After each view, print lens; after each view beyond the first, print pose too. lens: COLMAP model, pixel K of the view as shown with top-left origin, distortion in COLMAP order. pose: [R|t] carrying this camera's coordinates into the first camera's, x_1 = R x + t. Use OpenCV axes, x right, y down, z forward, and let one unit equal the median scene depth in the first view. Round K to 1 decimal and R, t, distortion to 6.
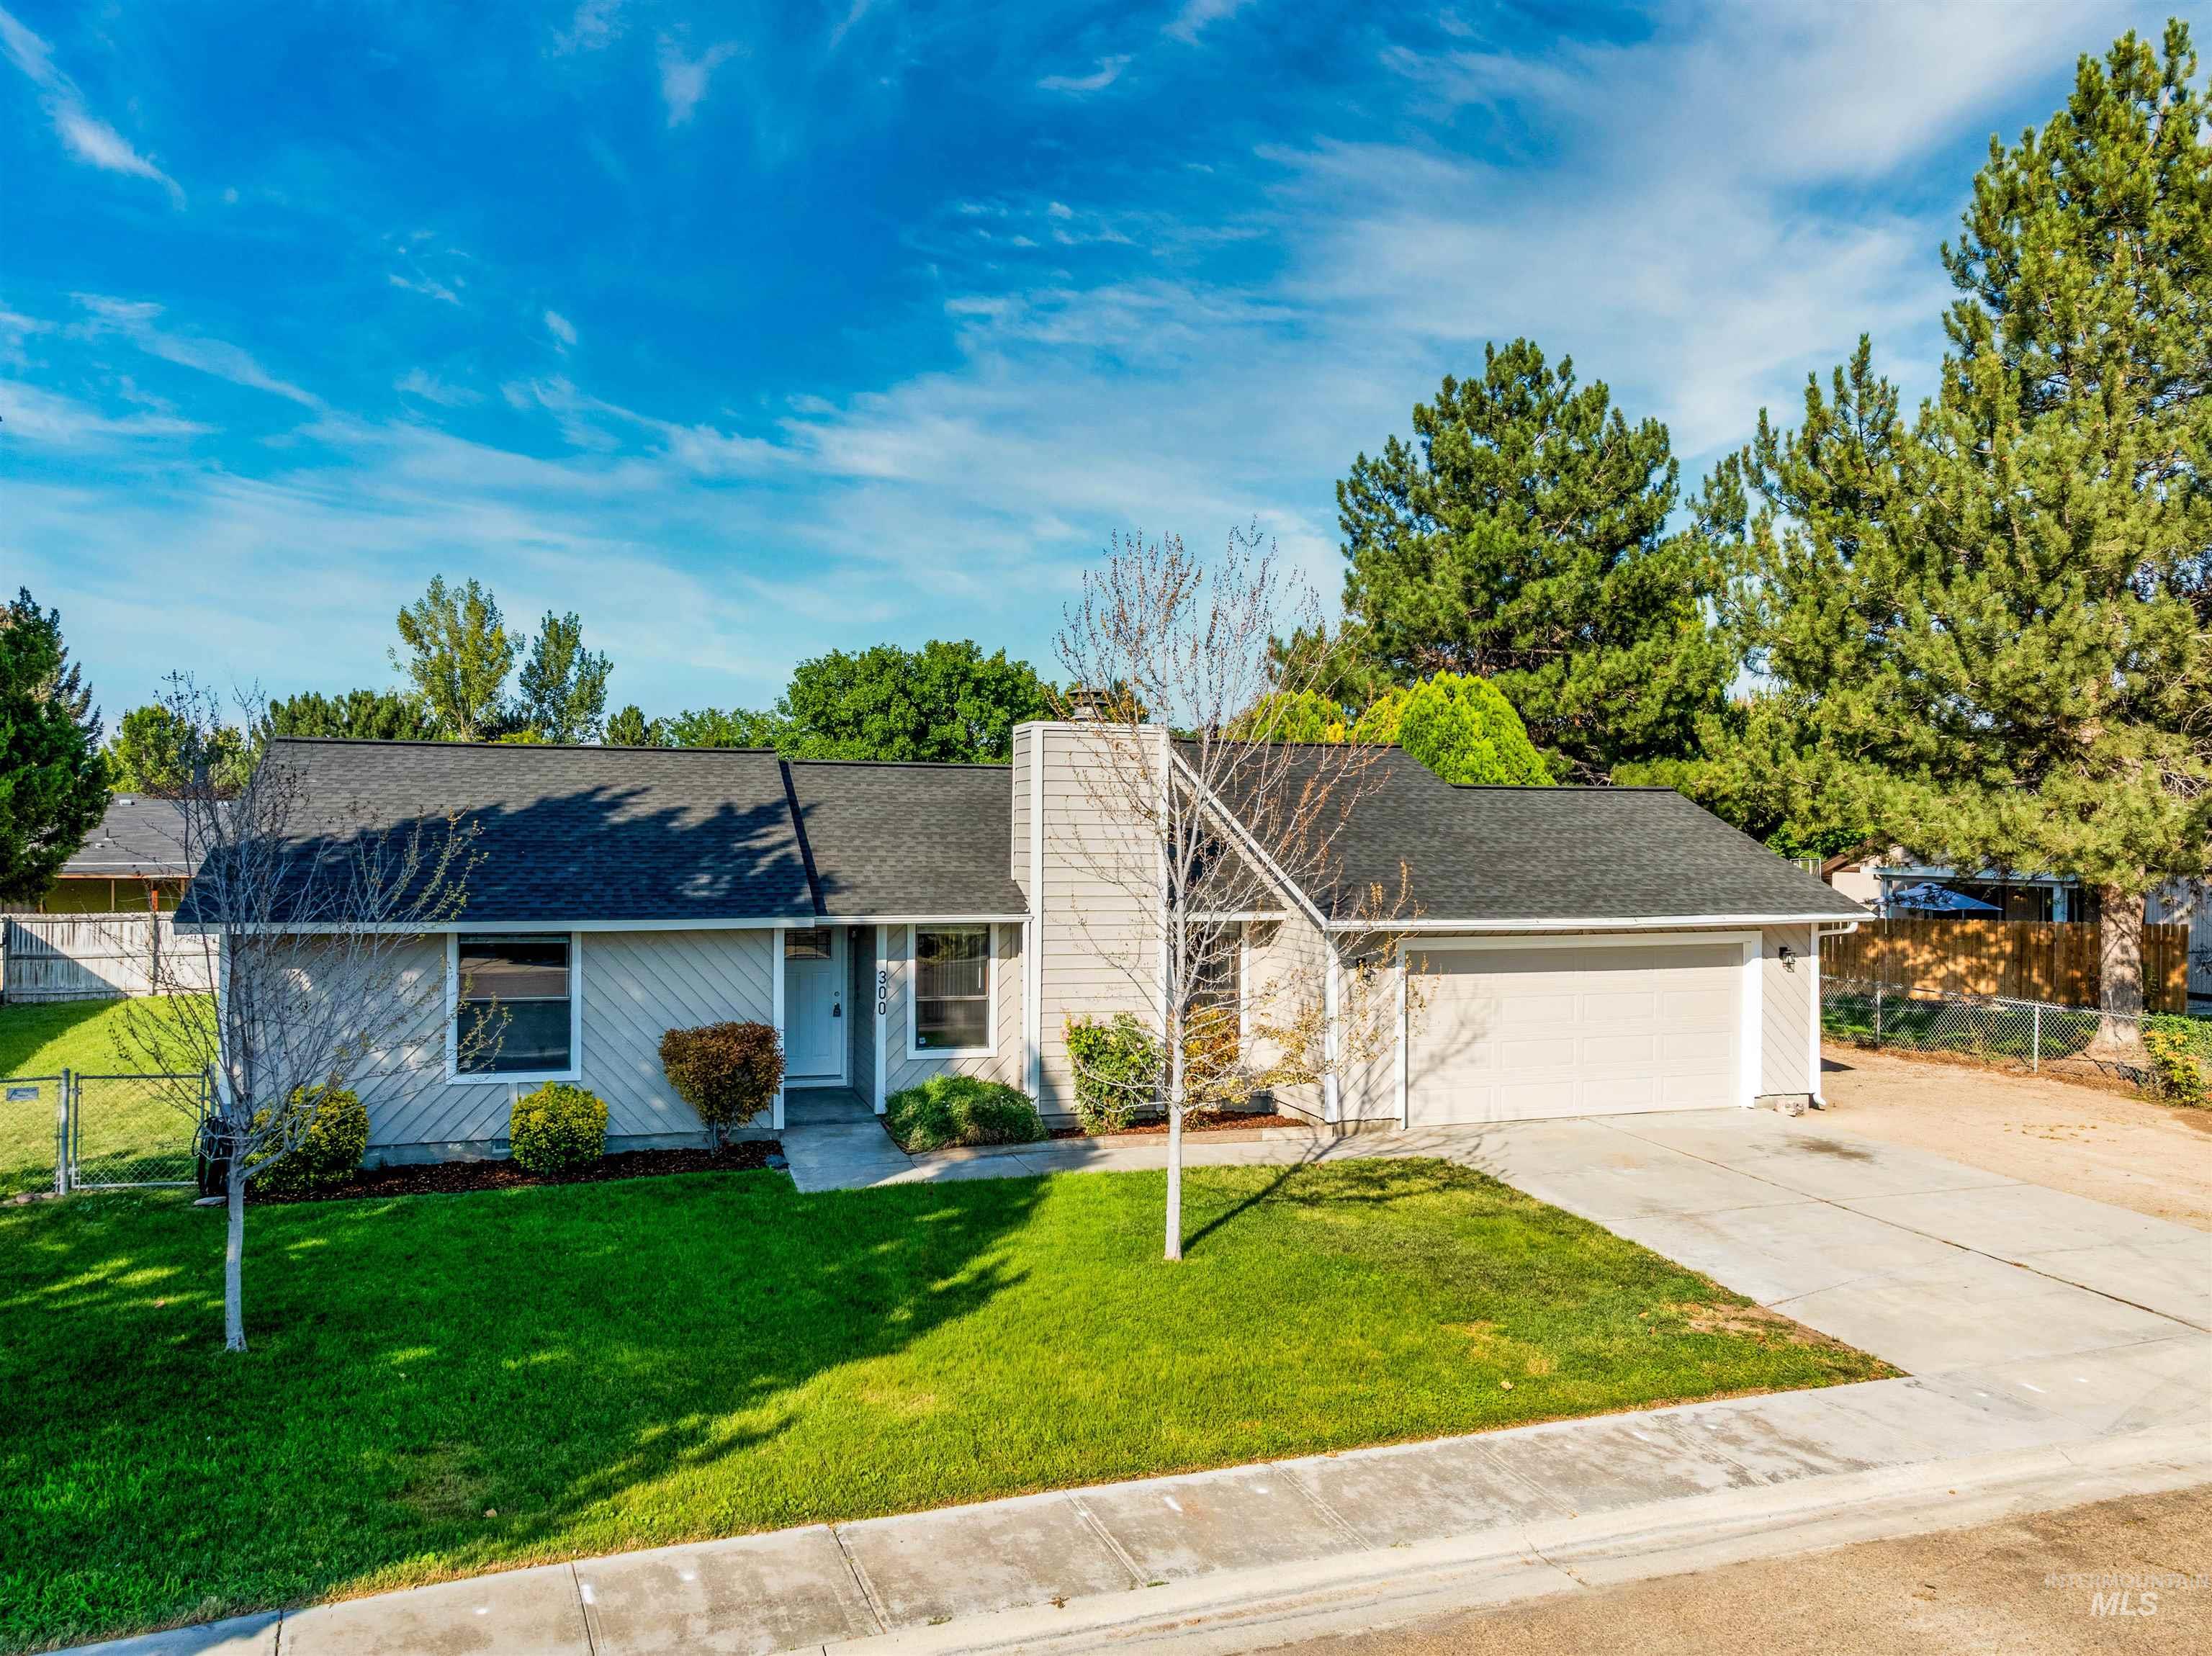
lens RADIAL K [[1734.6, 0, 1106.0], [0, 1734.6, 828.0], [0, 0, 1]] dist [0.000450, -0.000283]
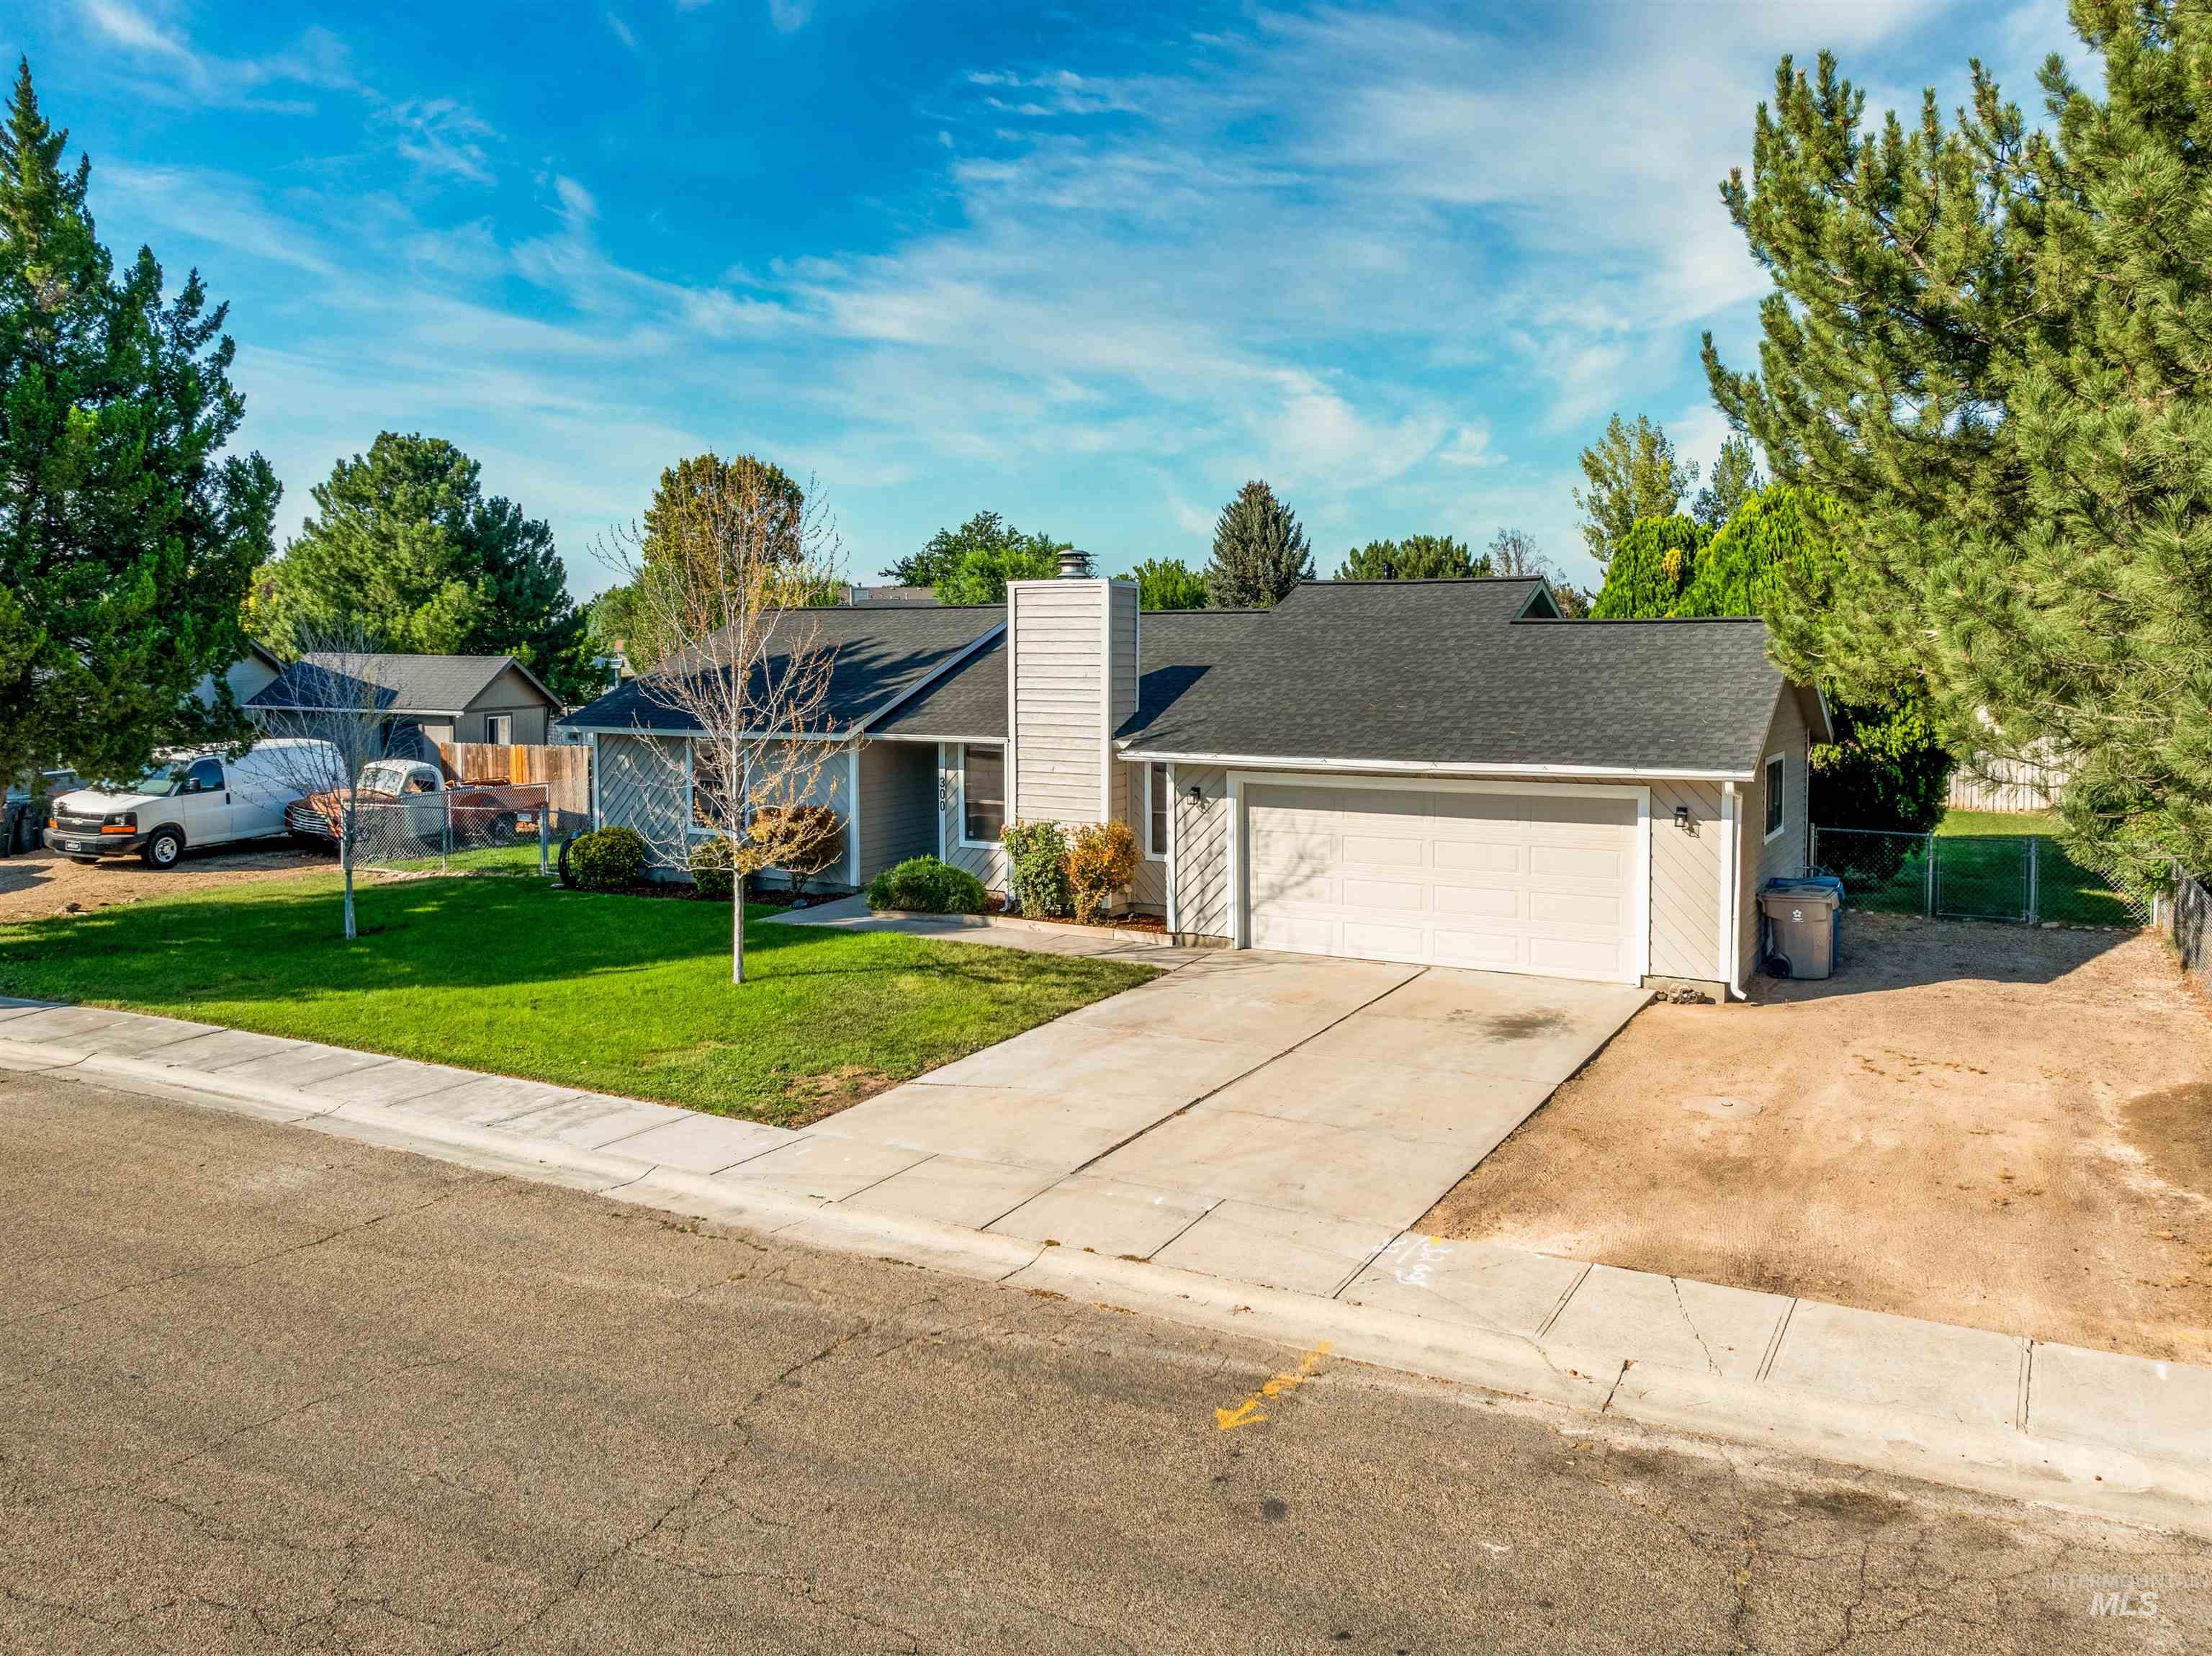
lens RADIAL K [[1734.6, 0, 1106.0], [0, 1734.6, 828.0], [0, 0, 1]] dist [0.000450, -0.000283]
pose [[0.634494, 0.072883, -0.769484, 0.935245], [0.008209, 0.994853, 0.100998, -0.010155], [0.772885, -0.070399, 0.630629, 0.262313]]
